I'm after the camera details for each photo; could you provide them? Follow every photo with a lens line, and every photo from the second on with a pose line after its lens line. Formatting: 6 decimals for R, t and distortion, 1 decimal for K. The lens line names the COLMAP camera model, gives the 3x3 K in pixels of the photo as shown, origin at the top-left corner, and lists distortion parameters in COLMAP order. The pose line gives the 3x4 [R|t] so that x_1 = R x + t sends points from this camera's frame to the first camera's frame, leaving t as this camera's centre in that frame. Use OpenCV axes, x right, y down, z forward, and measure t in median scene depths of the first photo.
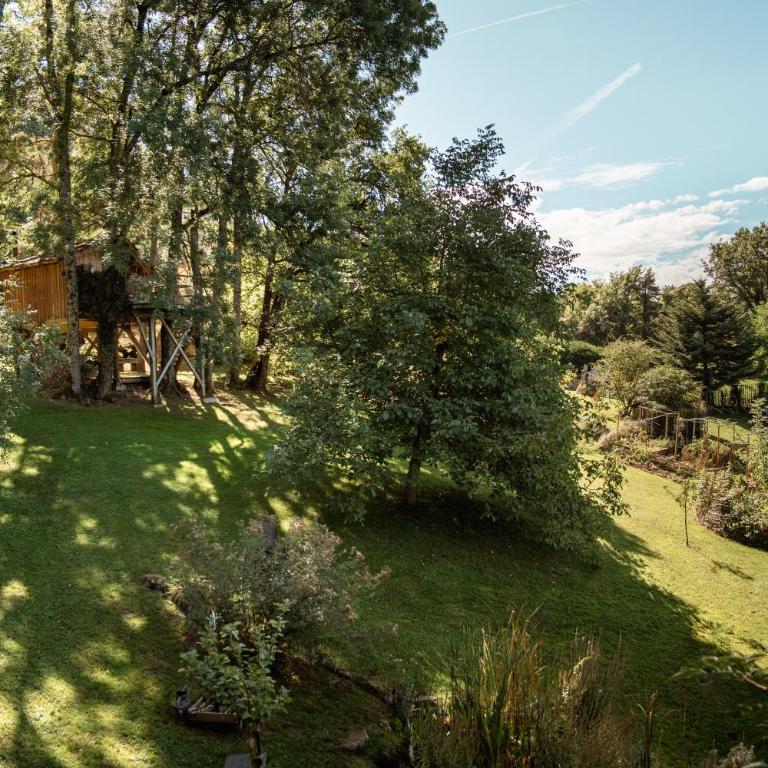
lens RADIAL K [[853.3, 0, 389.2], [0, 853.3, 369.7], [0, 0, 1]] dist [-0.104015, 0.000000]
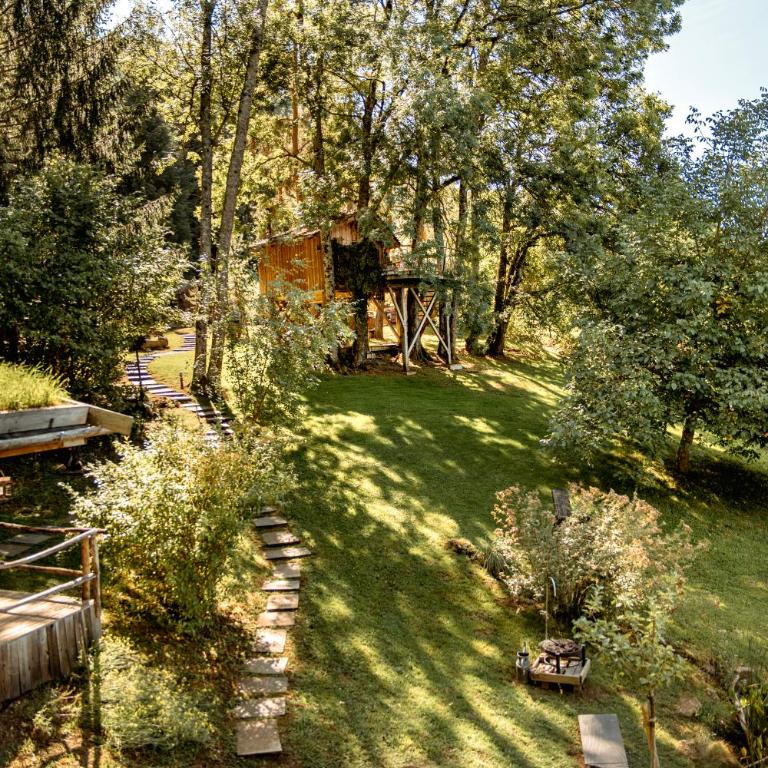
lens RADIAL K [[853.3, 0, 372.6], [0, 853.3, 372.2], [0, 0, 1]] dist [-0.104015, 0.000000]
pose [[0.971063, -0.003446, -0.238800, -0.111454], [0.015255, 0.998749, 0.047623, -0.014211], [0.238337, -0.049887, 0.969900, -0.036768]]
